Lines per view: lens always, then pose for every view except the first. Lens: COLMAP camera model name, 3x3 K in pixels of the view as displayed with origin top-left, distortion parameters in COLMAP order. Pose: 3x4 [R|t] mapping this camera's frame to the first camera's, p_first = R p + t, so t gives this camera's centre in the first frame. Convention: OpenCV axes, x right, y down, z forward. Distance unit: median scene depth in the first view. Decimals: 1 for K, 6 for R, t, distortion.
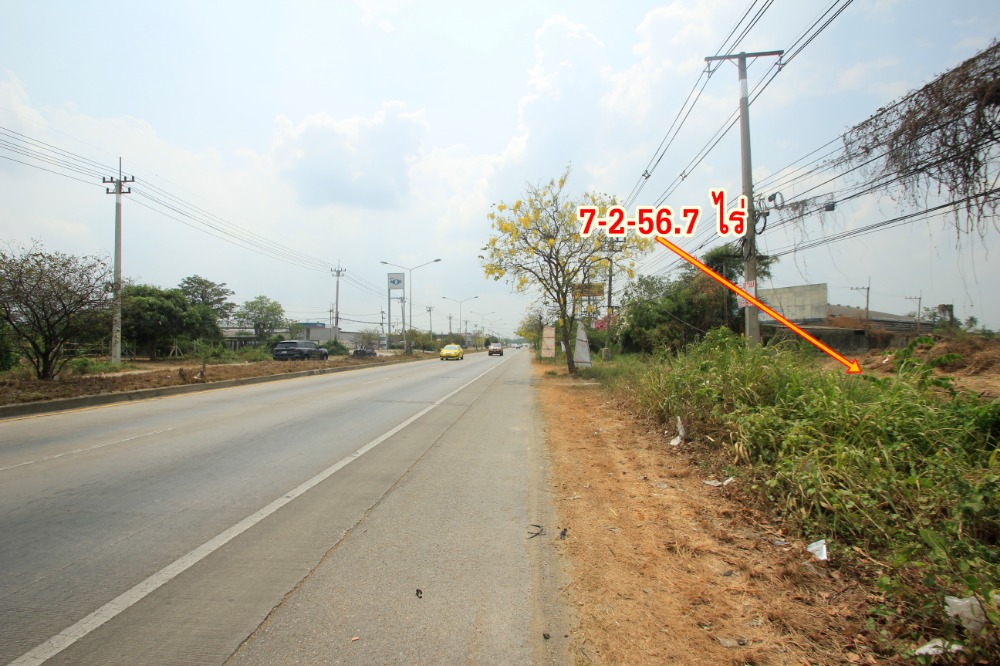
lens RADIAL K [[462.9, 0, 489.3], [0, 462.9, 342.1], [0, 0, 1]] dist [0.011549, -0.014996]
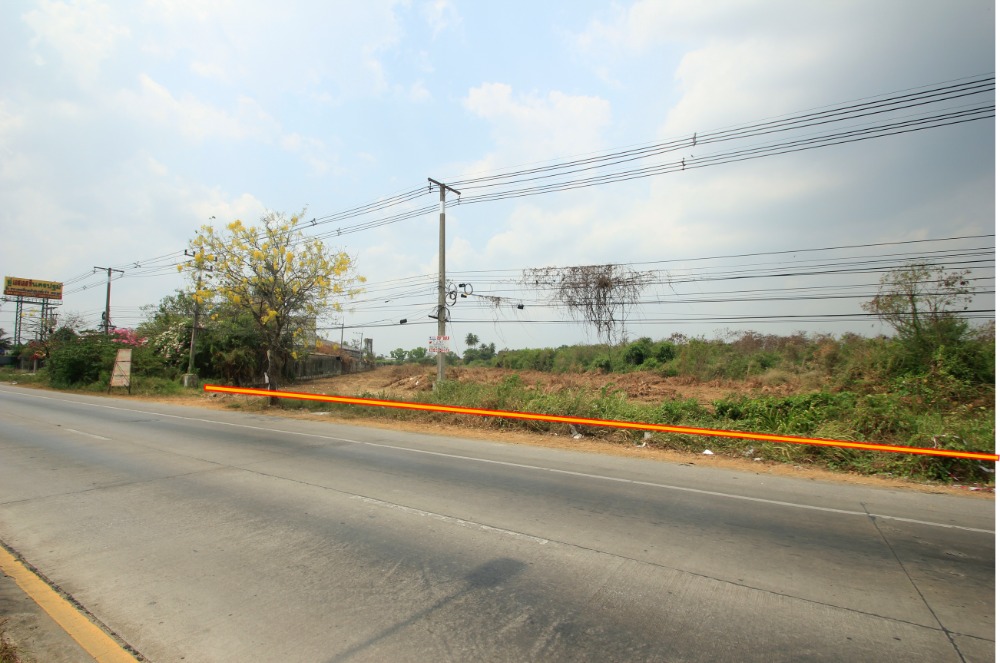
lens RADIAL K [[462.9, 0, 486.4], [0, 462.9, 340.4], [0, 0, 1]] dist [0.011549, -0.014996]
pose [[0.463064, 0.058579, 0.884387, -0.687359], [-0.020631, 0.998256, -0.055319, -0.034603], [-0.886085, 0.007370, 0.463465, 0.179535]]
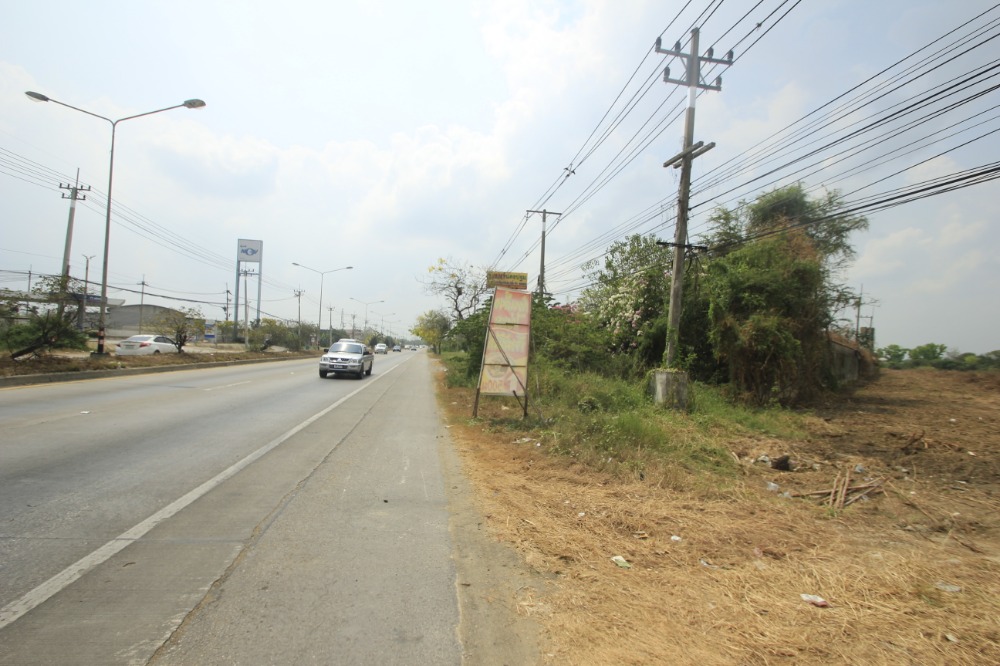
lens RADIAL K [[462.9, 0, 491.6], [0, 462.9, 341.7], [0, 0, 1]] dist [0.011549, -0.014996]
pose [[0.973374, 0.054133, 0.222740, 0.132685], [-0.052561, 0.998533, -0.012988, 0.010380], [-0.223117, 0.000934, 0.974791, 1.727572]]
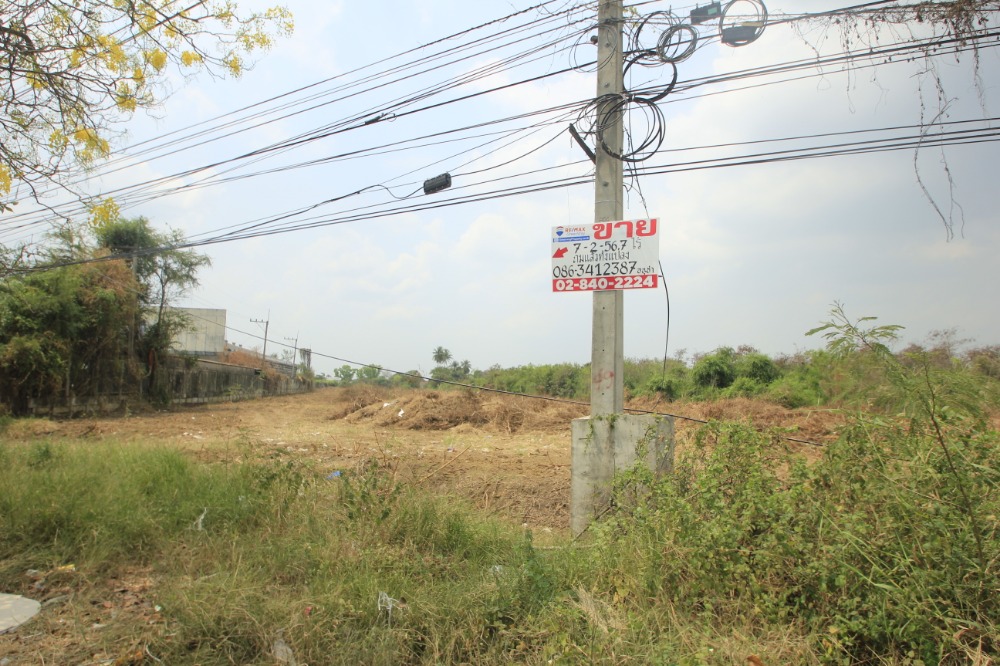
lens RADIAL K [[559.6, 0, 487.4], [0, 559.6, 342.3], [0, 0, 1]] dist [-0.014673, -0.006898]
pose [[0.403633, 0.095632, 0.909910, 0.140517], [-0.035281, 0.995410, -0.088967, 0.003037], [-0.914241, 0.003807, 0.405154, 0.909524]]
